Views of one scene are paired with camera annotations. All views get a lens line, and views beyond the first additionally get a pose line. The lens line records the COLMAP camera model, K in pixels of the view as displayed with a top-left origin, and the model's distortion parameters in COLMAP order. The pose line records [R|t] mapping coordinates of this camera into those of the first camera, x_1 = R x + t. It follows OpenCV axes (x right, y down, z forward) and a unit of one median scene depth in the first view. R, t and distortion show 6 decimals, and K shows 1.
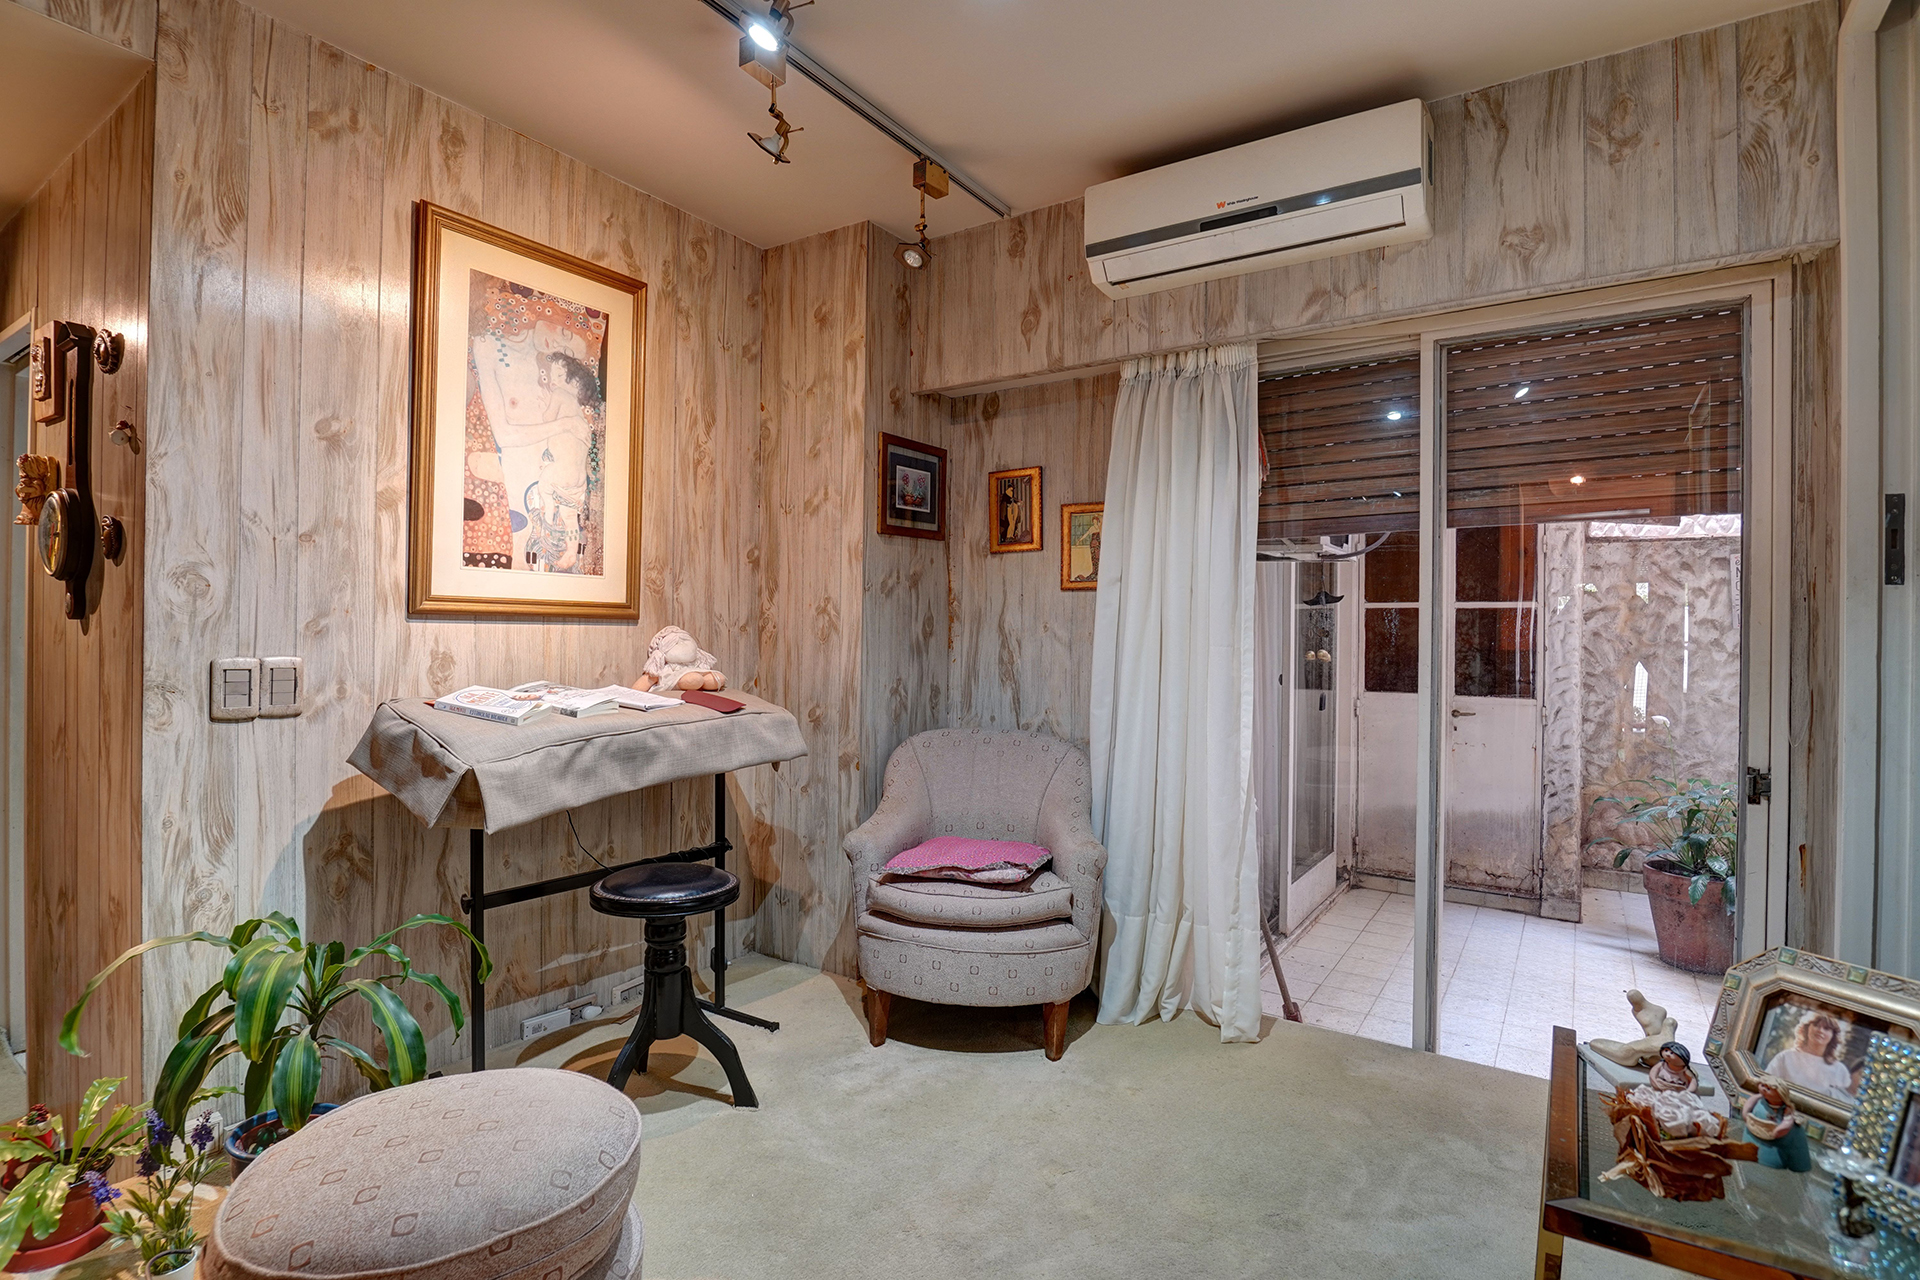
lens RADIAL K [[932.0, 0, 938.3], [0, 932.0, 636.3], [0, 0, 1]] dist [-0.027886, 0.000128]
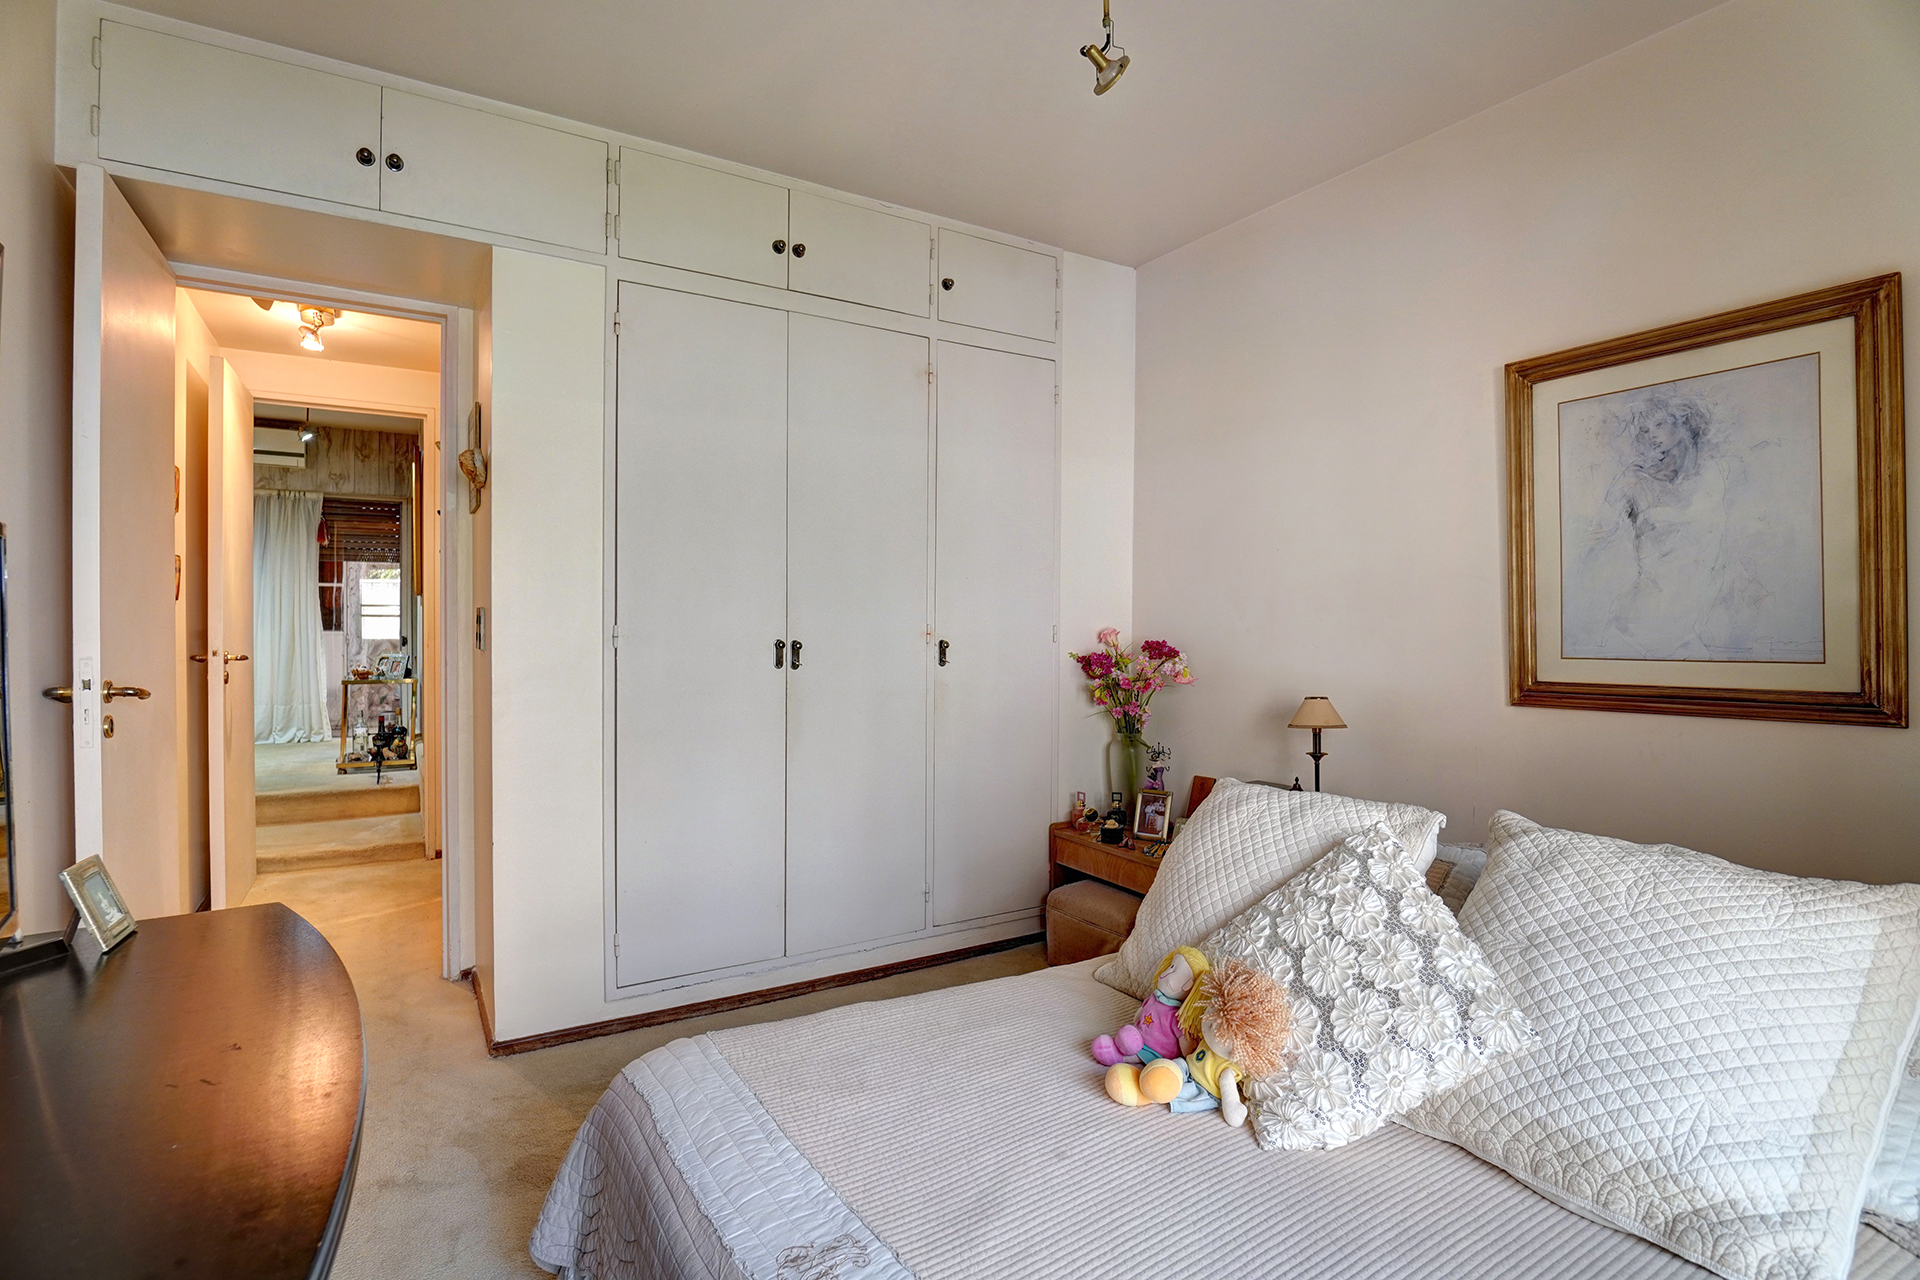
lens RADIAL K [[932.0, 0, 938.3], [0, 932.0, 636.3], [0, 0, 1]] dist [-0.027886, 0.000128]
pose [[0.411172, -0.016560, 0.911407, -1.524559], [0.011657, 0.999849, 0.012908, 0.121648], [-0.911483, 0.005317, 0.411303, -2.374901]]
